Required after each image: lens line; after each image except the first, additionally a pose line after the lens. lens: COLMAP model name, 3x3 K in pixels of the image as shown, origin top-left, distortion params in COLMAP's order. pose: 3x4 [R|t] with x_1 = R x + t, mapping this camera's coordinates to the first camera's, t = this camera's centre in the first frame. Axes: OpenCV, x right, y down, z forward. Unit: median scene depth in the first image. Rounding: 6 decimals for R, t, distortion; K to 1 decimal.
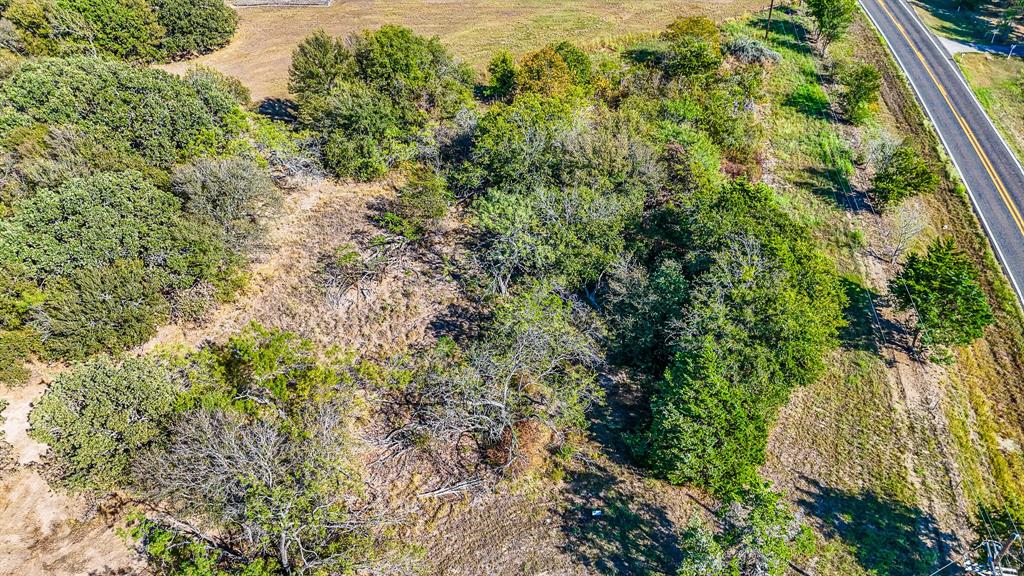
lens RADIAL K [[747.7, 0, 507.3], [0, 747.7, 287.3], [0, 0, 1]] dist [0.054608, -0.053250]
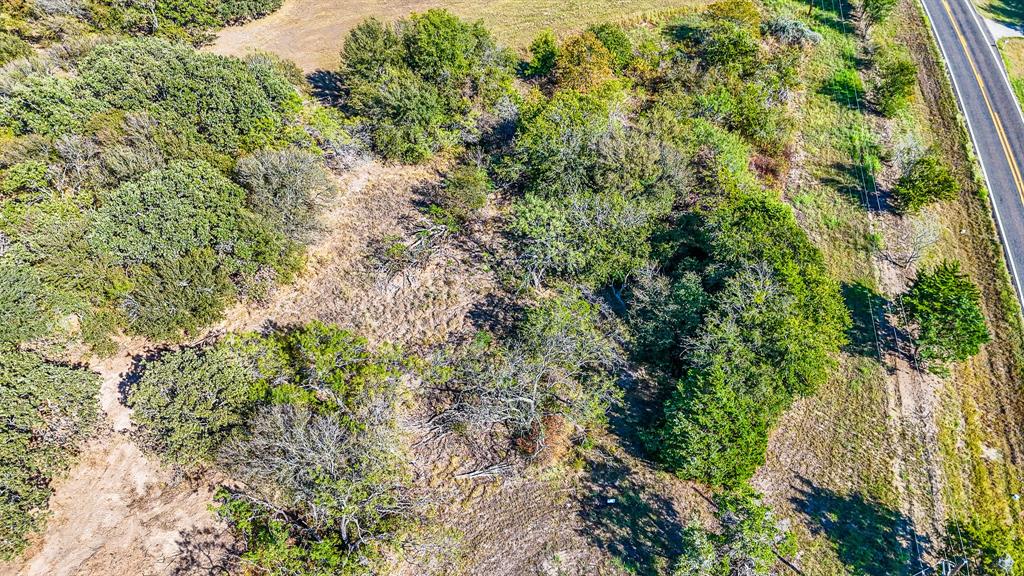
lens RADIAL K [[742.4, 0, 506.5], [0, 742.4, 289.8], [0, 0, 1]] dist [0.054585, -0.054949]
pose [[0.998389, 0.036599, -0.043350, -0.002083], [-0.032233, 0.994719, 0.097448, -0.094507], [0.046688, -0.095894, 0.994296, -0.079353]]
